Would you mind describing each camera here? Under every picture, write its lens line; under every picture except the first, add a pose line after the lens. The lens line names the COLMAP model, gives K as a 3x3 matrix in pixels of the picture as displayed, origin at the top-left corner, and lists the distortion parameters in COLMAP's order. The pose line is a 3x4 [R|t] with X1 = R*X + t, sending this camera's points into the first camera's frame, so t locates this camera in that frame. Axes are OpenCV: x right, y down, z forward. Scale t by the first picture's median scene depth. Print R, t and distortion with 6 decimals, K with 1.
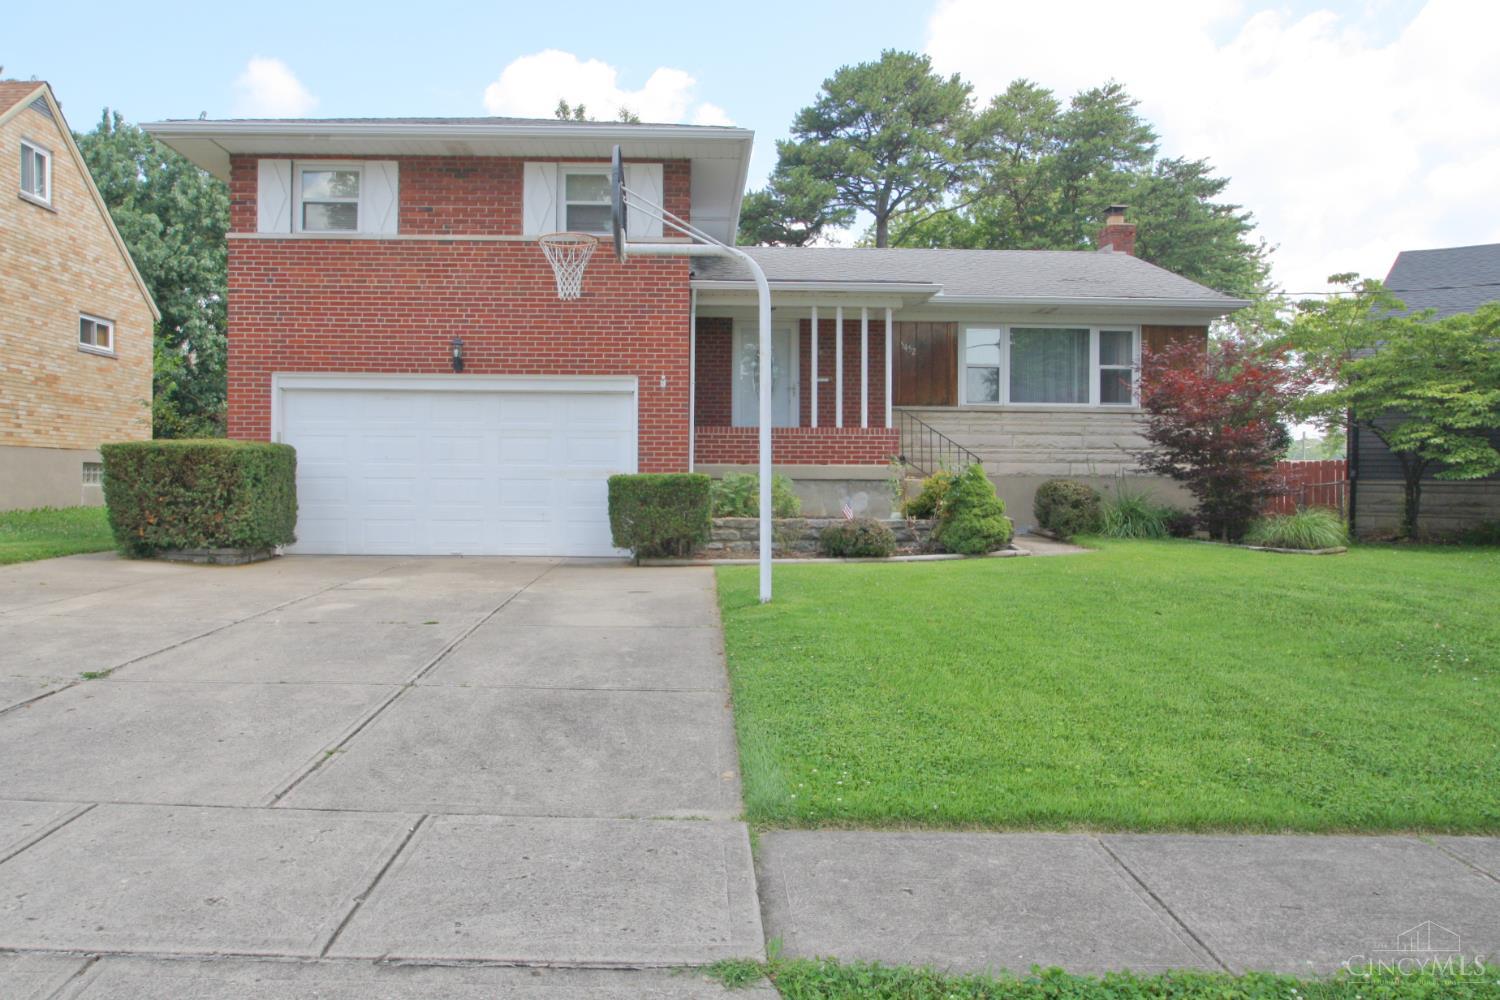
lens RADIAL K [[1119.8, 0, 750.2], [0, 1119.8, 497.1], [0, 0, 1]] dist [-0.041934, 0.003057]
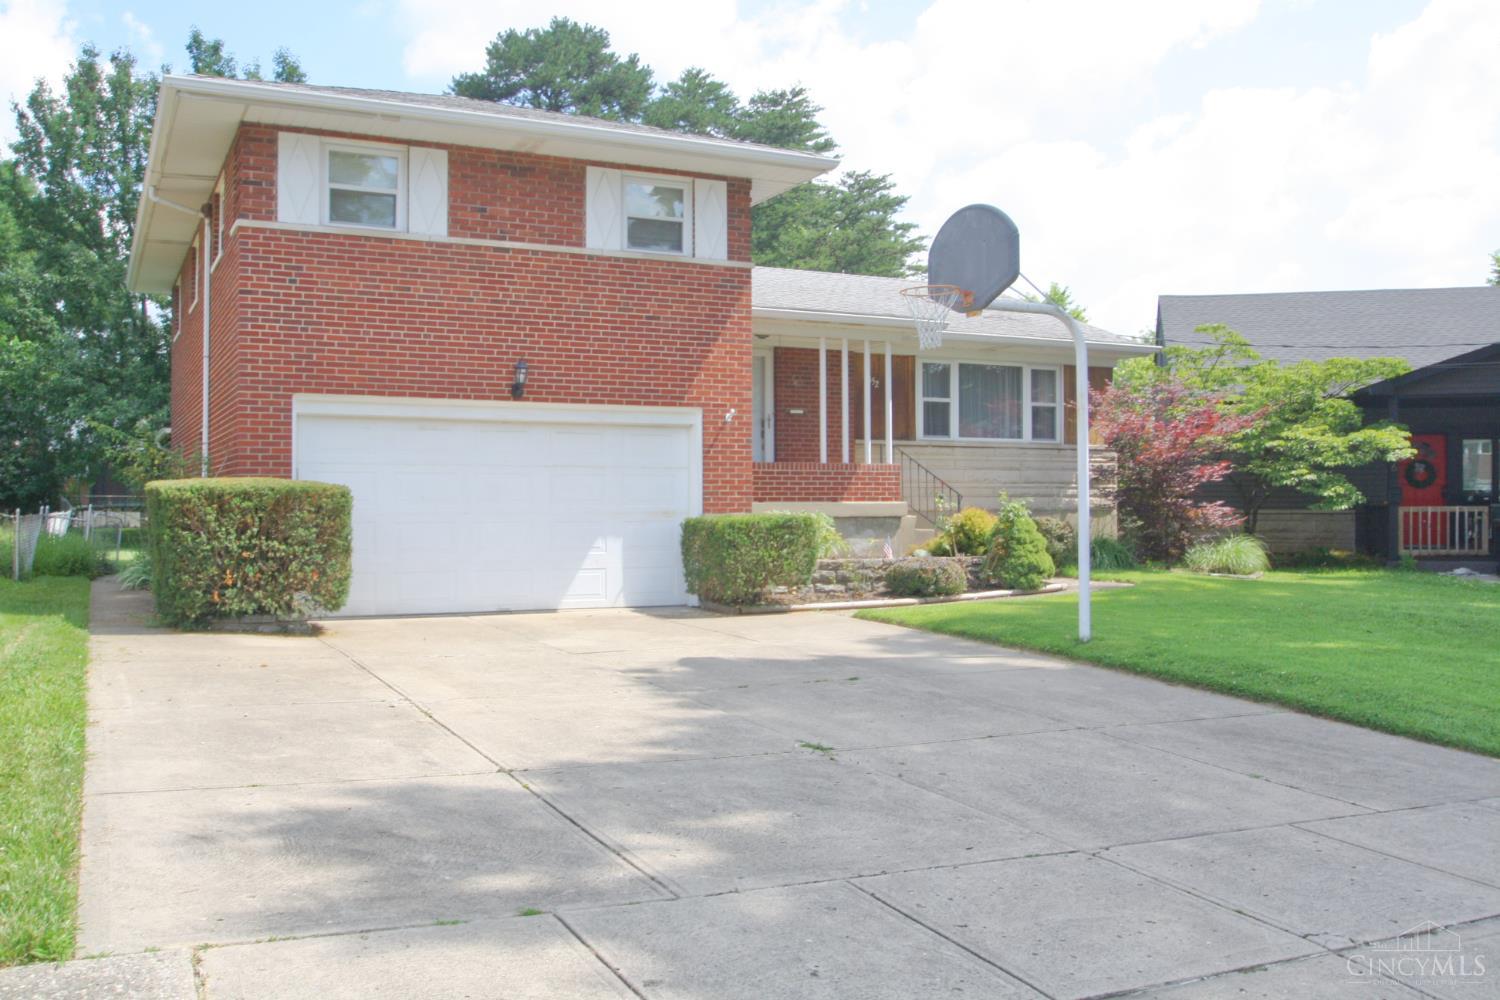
lens RADIAL K [[1338.5, 0, 749.9], [0, 1338.5, 502.7], [0, 0, 1]] dist [-0.069680, 0.002271]
pose [[0.910368, -0.007156, 0.413738, -0.524993], [0.013342, 0.999838, -0.012063, -0.016844], [-0.413584, 0.016502, 0.910316, -0.019019]]
